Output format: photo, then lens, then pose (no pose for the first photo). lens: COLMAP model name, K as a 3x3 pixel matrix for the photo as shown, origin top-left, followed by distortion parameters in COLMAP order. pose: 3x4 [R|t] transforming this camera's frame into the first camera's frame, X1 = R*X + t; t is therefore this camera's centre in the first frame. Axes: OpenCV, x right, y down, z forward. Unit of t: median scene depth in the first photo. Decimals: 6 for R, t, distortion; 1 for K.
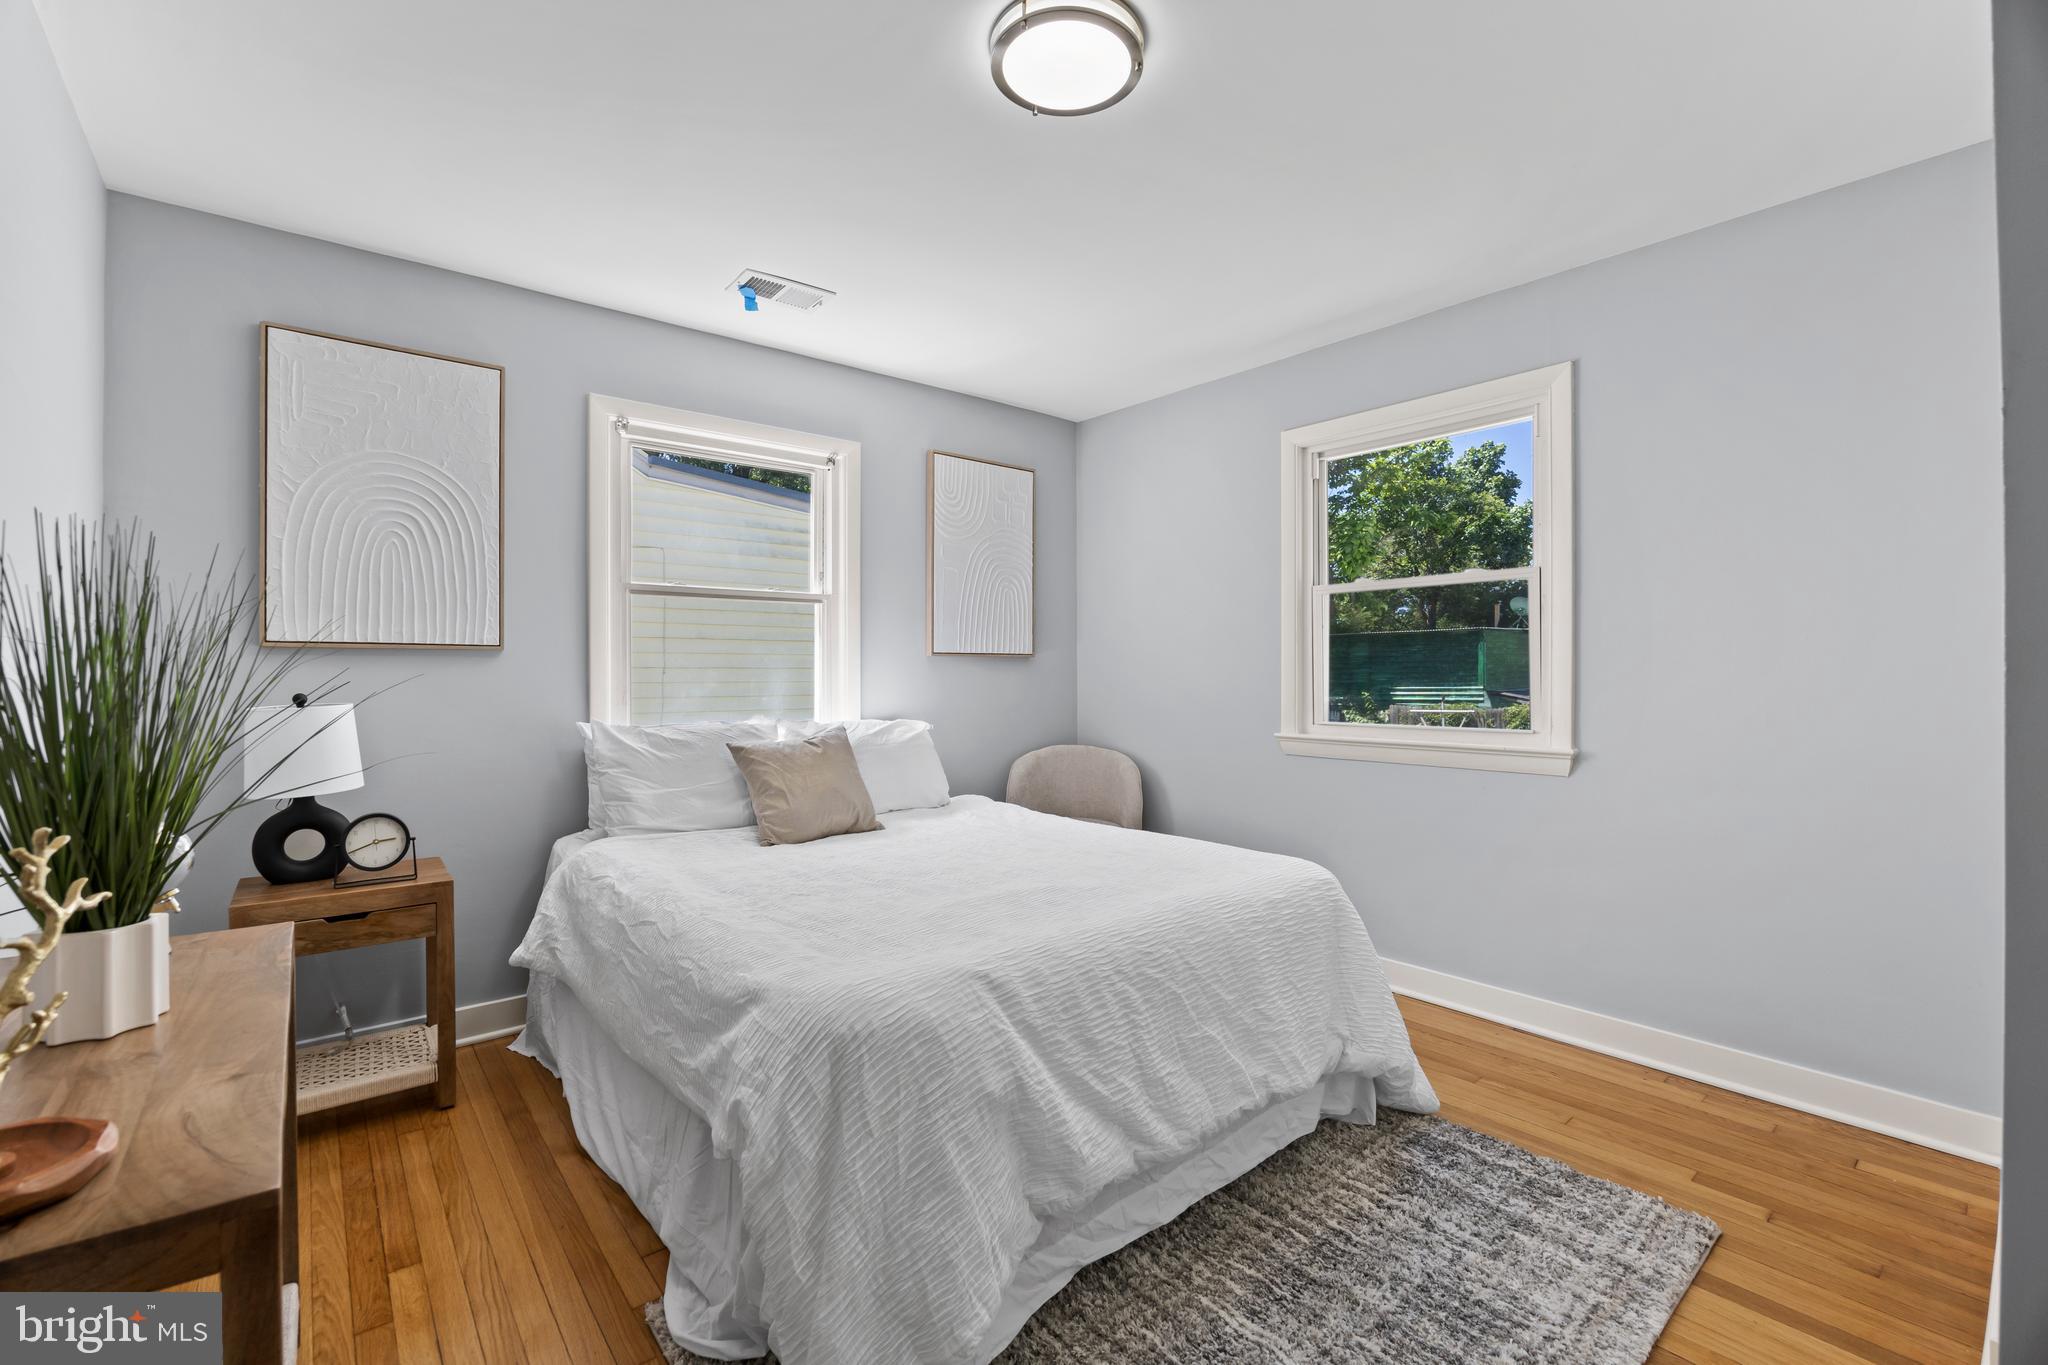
lens RADIAL K [[865.5, 0, 1026.4], [0, 865.5, 670.5], [0, 0, 1]] dist [-0.017884, 0.000315]
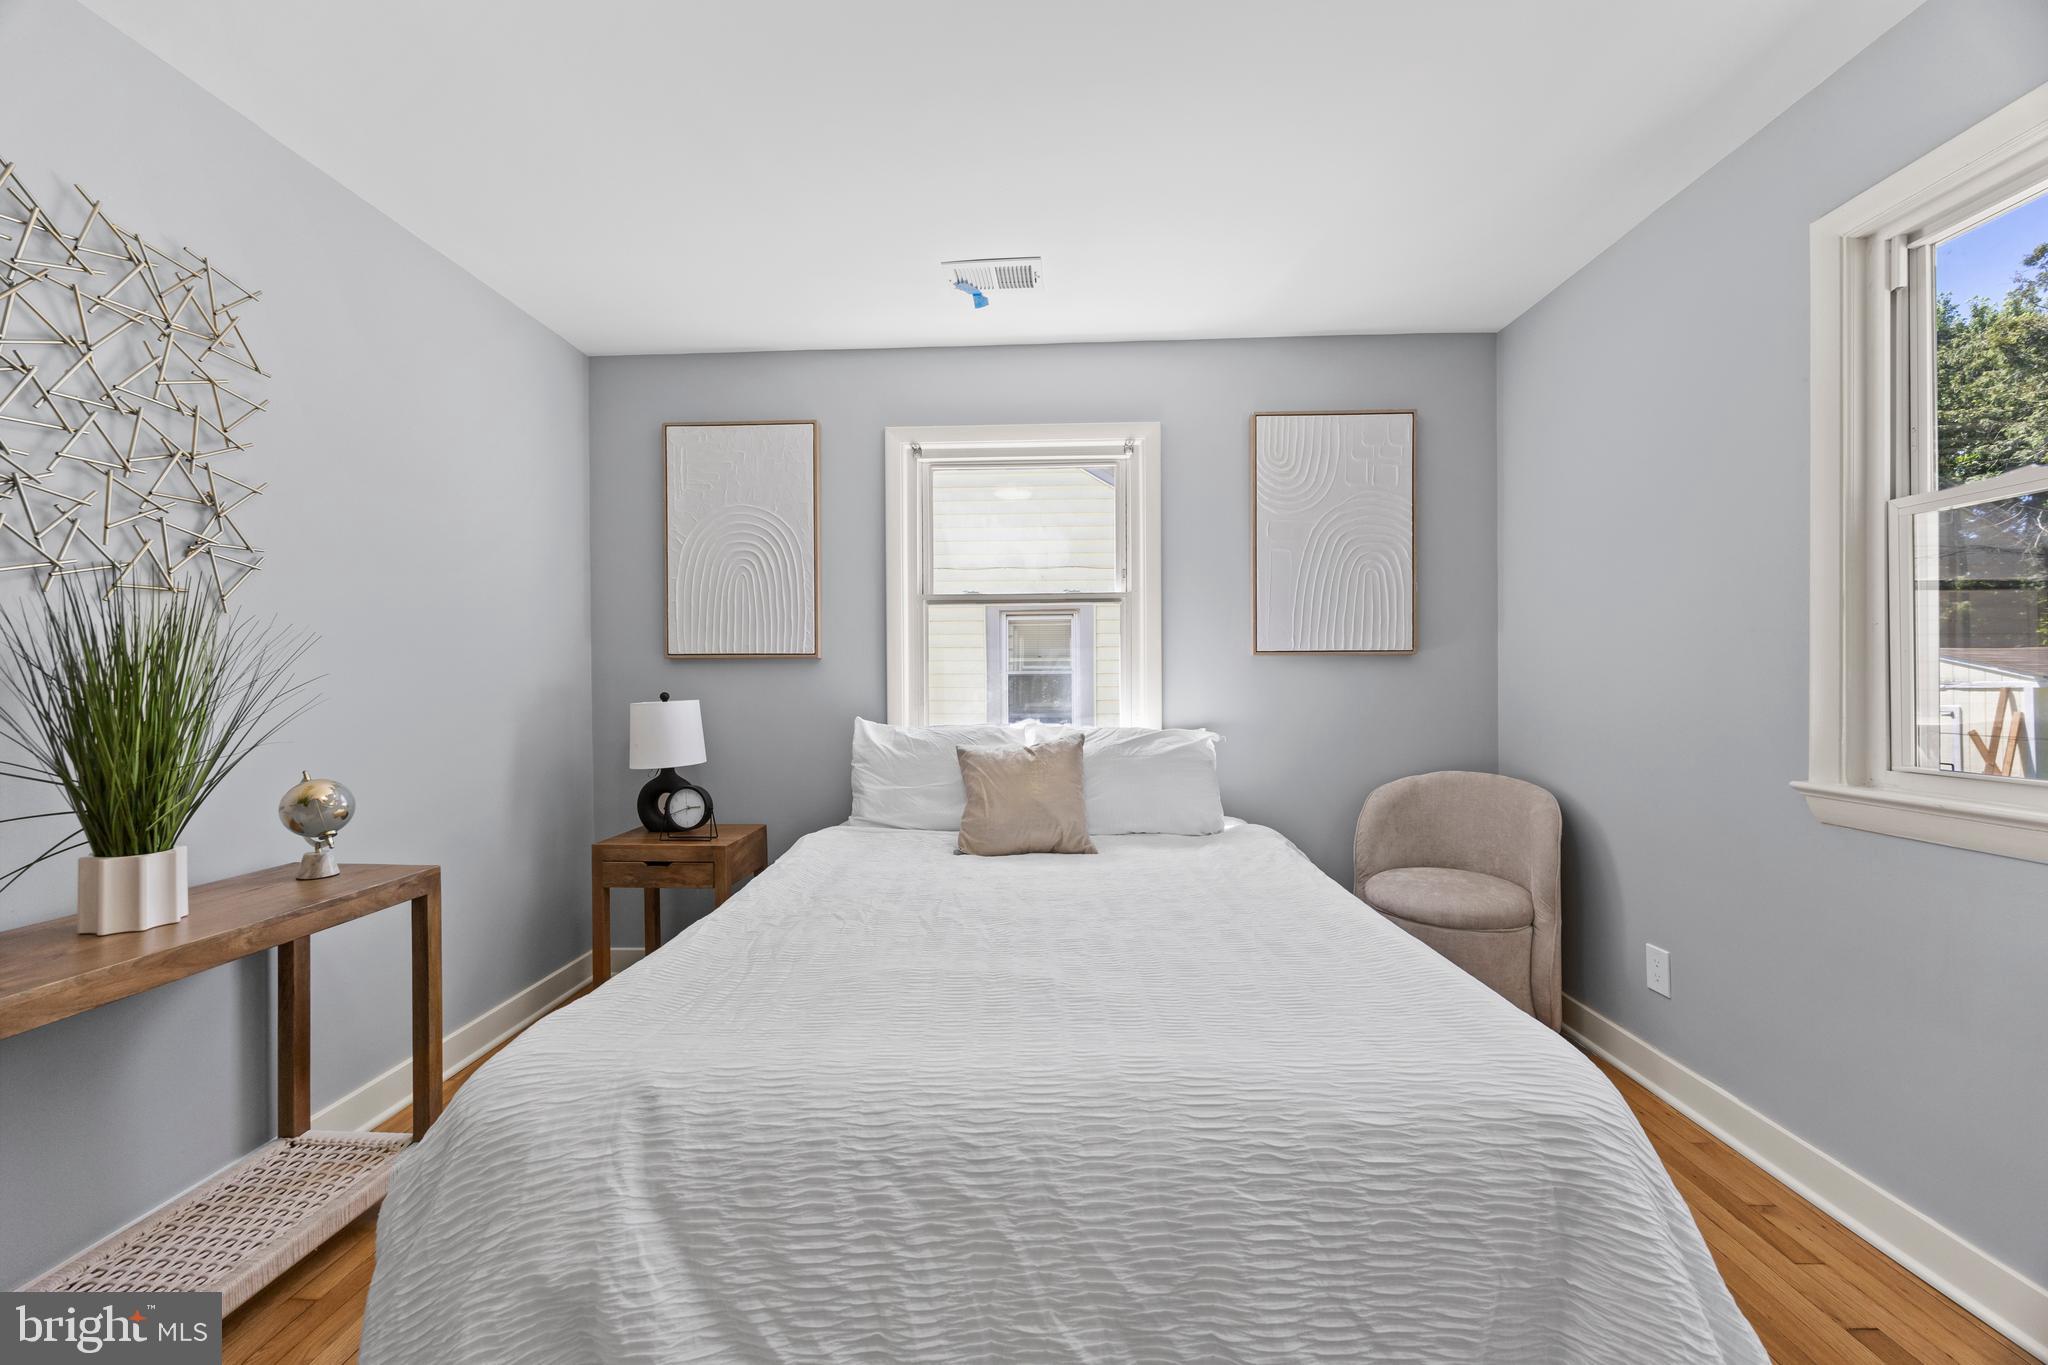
lens RADIAL K [[771.4, 0, 1024.0], [0, 771.4, 682.5], [0, 0, 1]] dist [-0.004151, -0.000235]
pose [[0.739419, 0.000236, -0.673245, 0.313054], [0.004429, 0.999977, 0.005216, 0.006496], [0.673230, -0.006839, 0.739401, 0.386306]]
